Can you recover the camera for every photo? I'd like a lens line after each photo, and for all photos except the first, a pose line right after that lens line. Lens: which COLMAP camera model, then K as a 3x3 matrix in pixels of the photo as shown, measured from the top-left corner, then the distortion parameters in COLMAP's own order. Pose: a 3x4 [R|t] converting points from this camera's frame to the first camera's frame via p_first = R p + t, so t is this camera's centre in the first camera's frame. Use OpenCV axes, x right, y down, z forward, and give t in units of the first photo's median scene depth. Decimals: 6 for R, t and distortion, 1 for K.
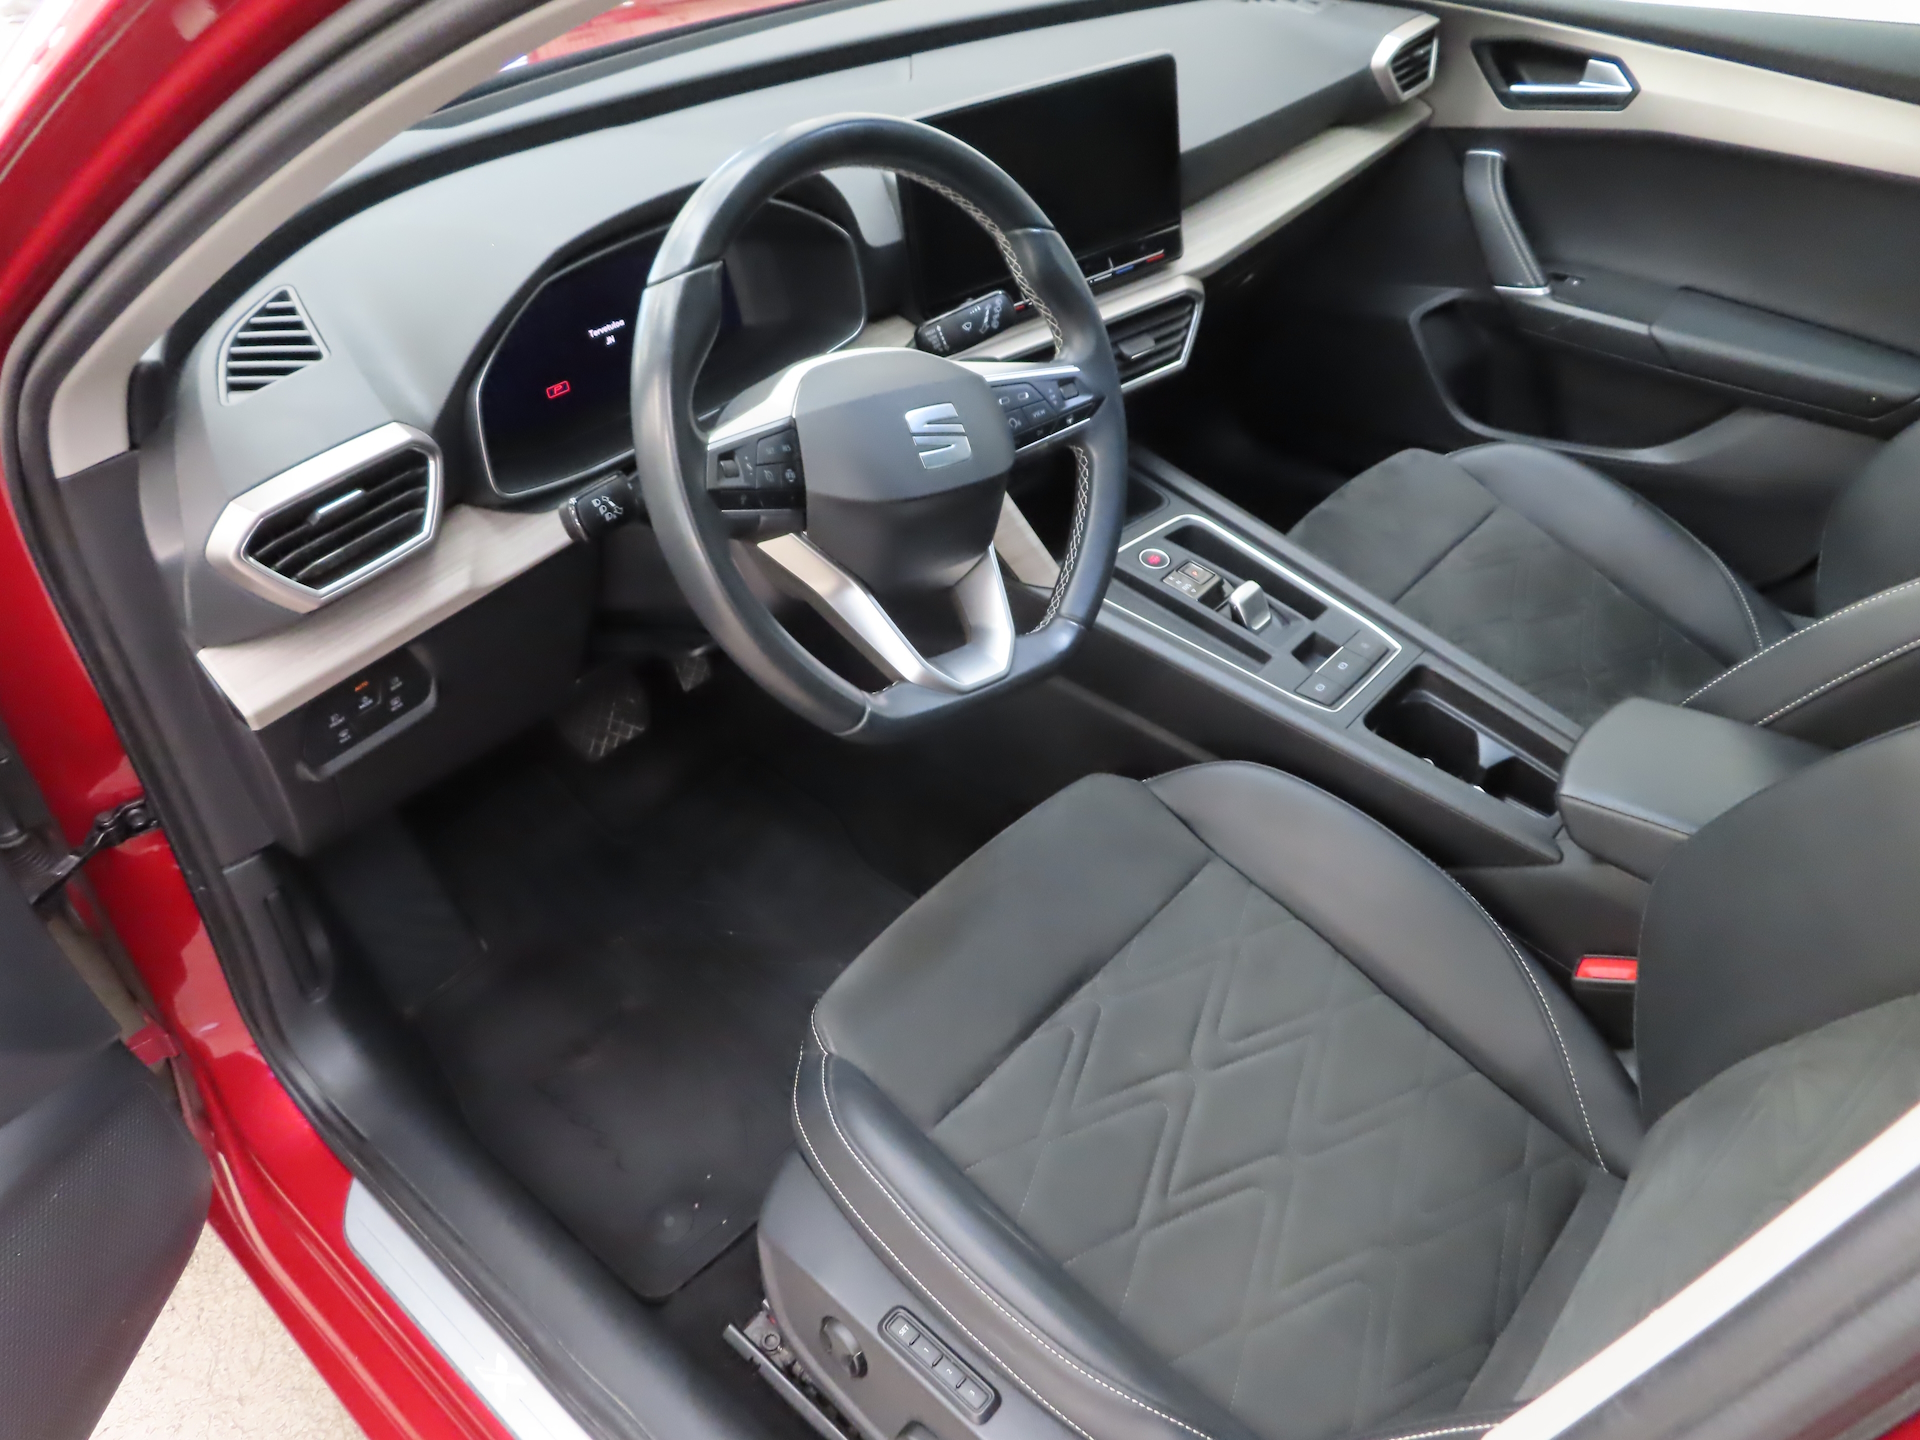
lens RADIAL K [[1374.1, 0, 960.0], [0, 1374.1, 720.0], [0, 0, 1]] dist [-0.023226, 0.022466]
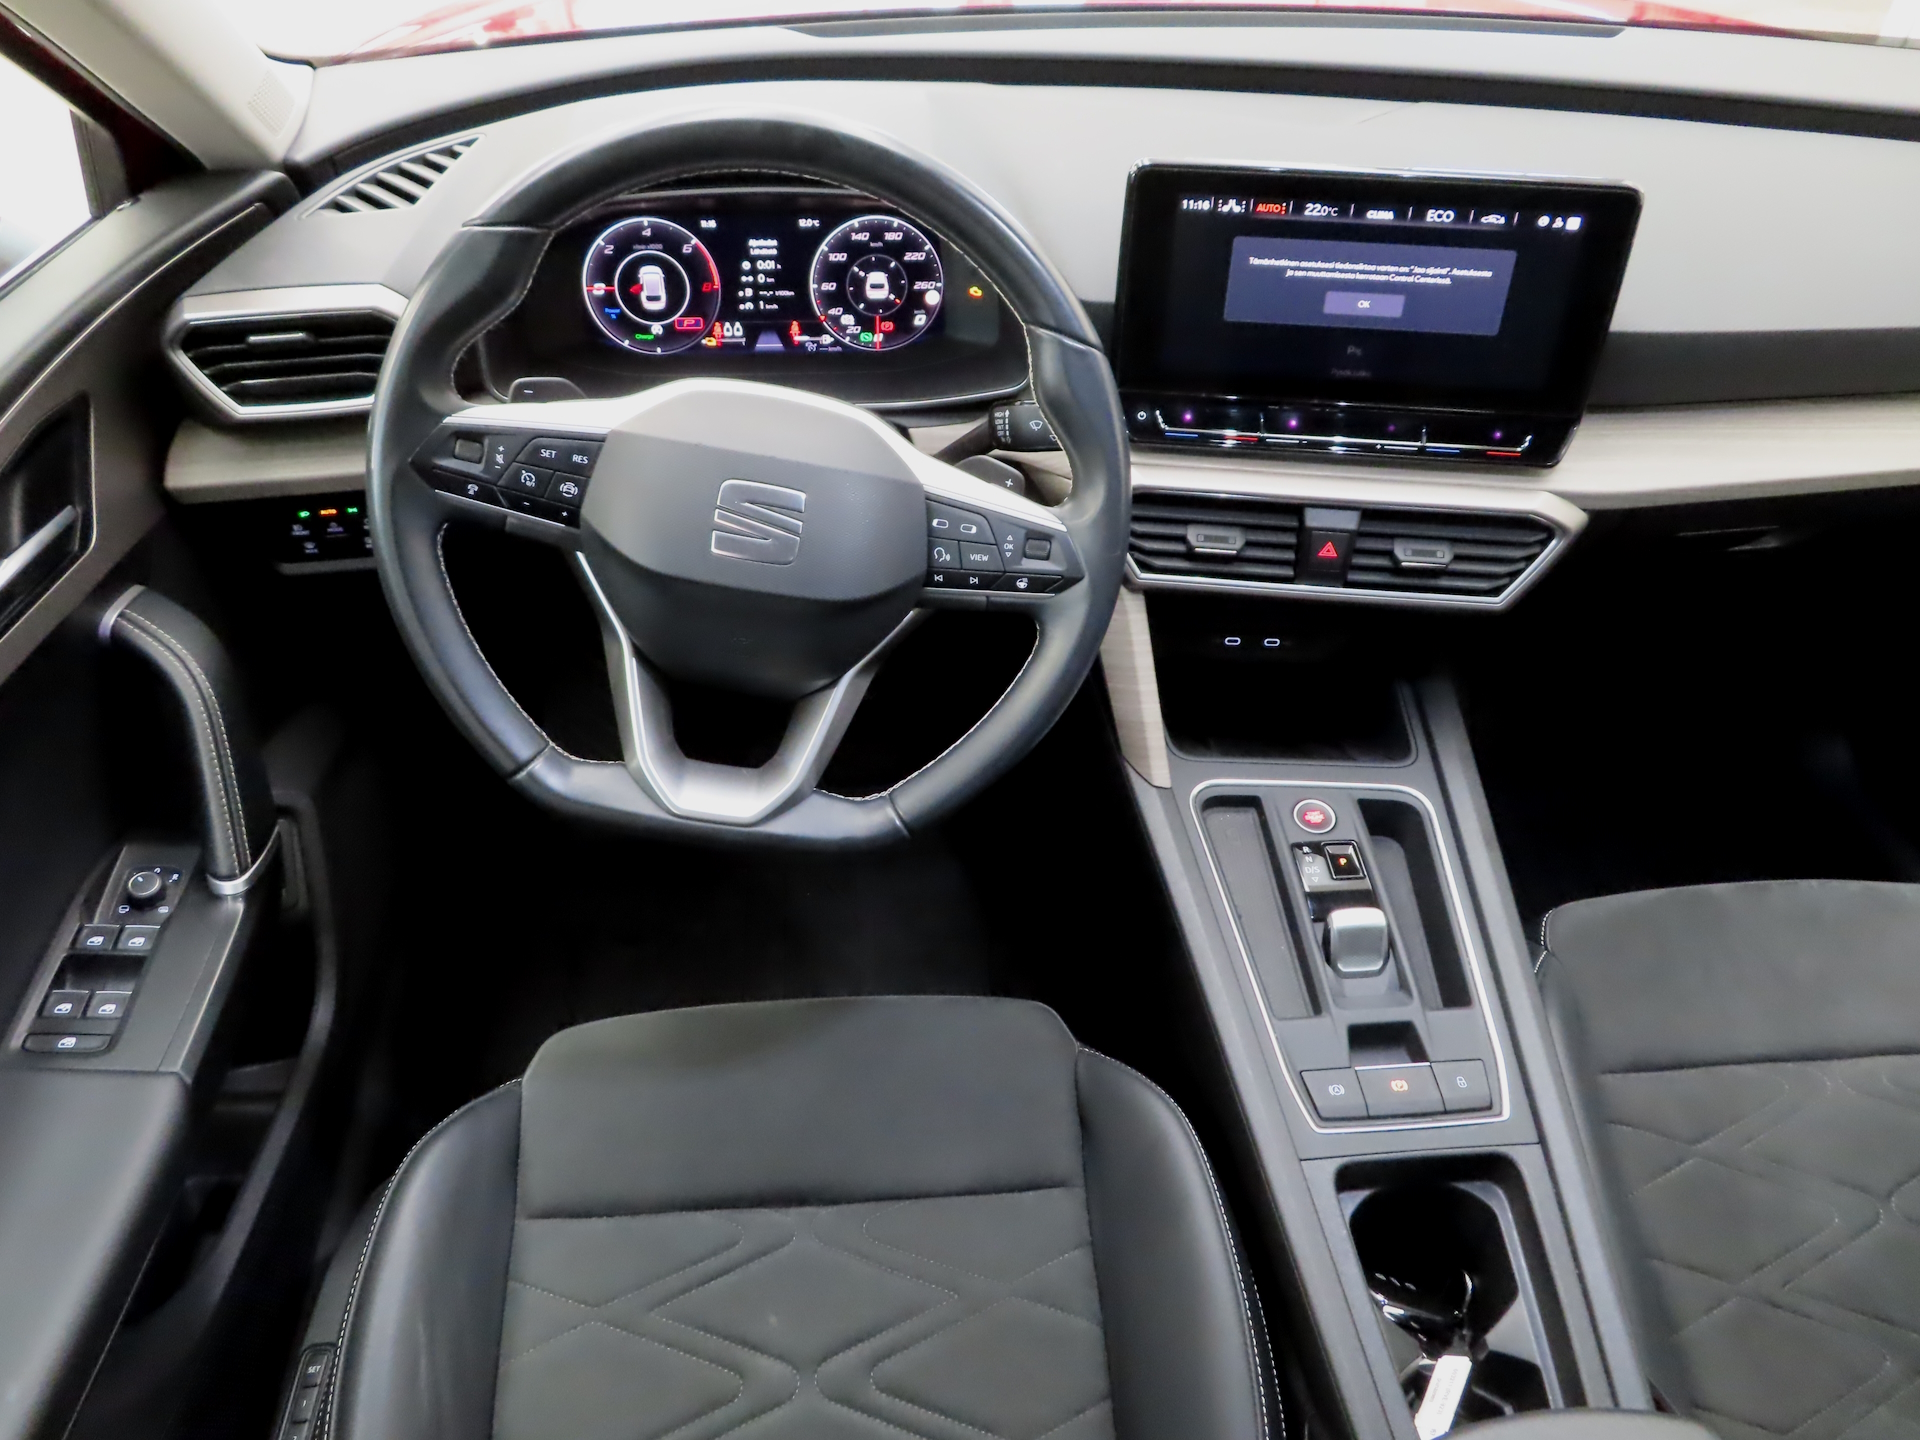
lens RADIAL K [[1374.1, 0, 960.0], [0, 1374.1, 720.0], [0, 0, 1]] dist [-0.023226, 0.022466]
pose [[0.722327, 0.481802, -0.496096, 0.430618], [-0.468492, 0.868594, 0.161432, -0.239469], [0.508684, 0.115810, 0.853129, 0.318324]]
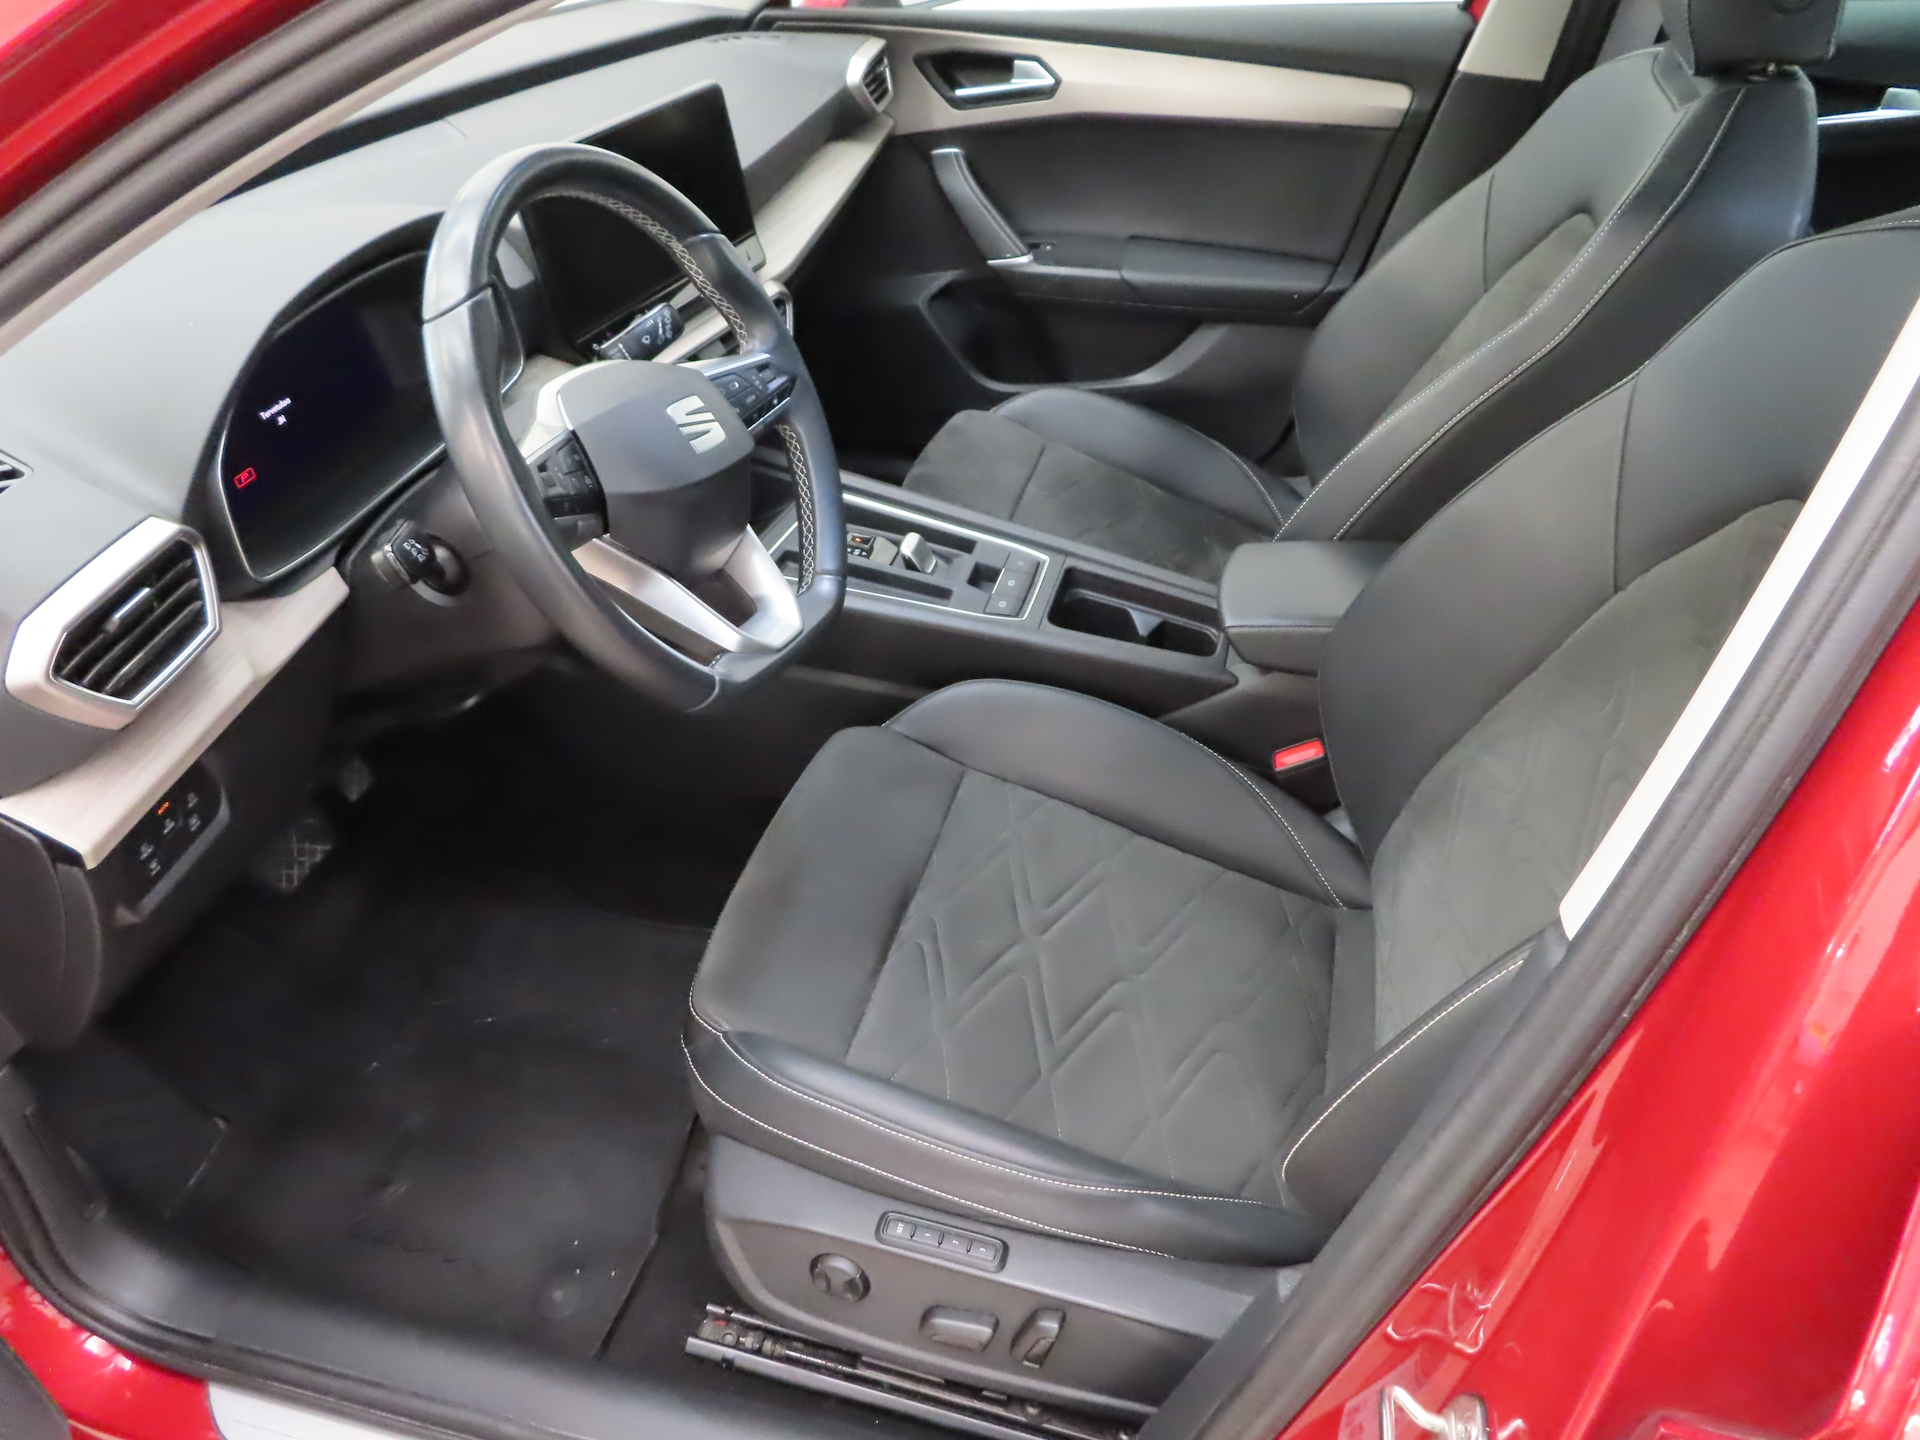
lens RADIAL K [[1374.1, 0, 960.0], [0, 1374.1, 720.0], [0, 0, 1]] dist [-0.023226, 0.022466]
pose [[0.894684, -0.268946, 0.356662, -0.228585], [0.283850, 0.958806, 0.010967, 0.052311], [-0.344920, 0.091426, 0.934169, -0.050595]]
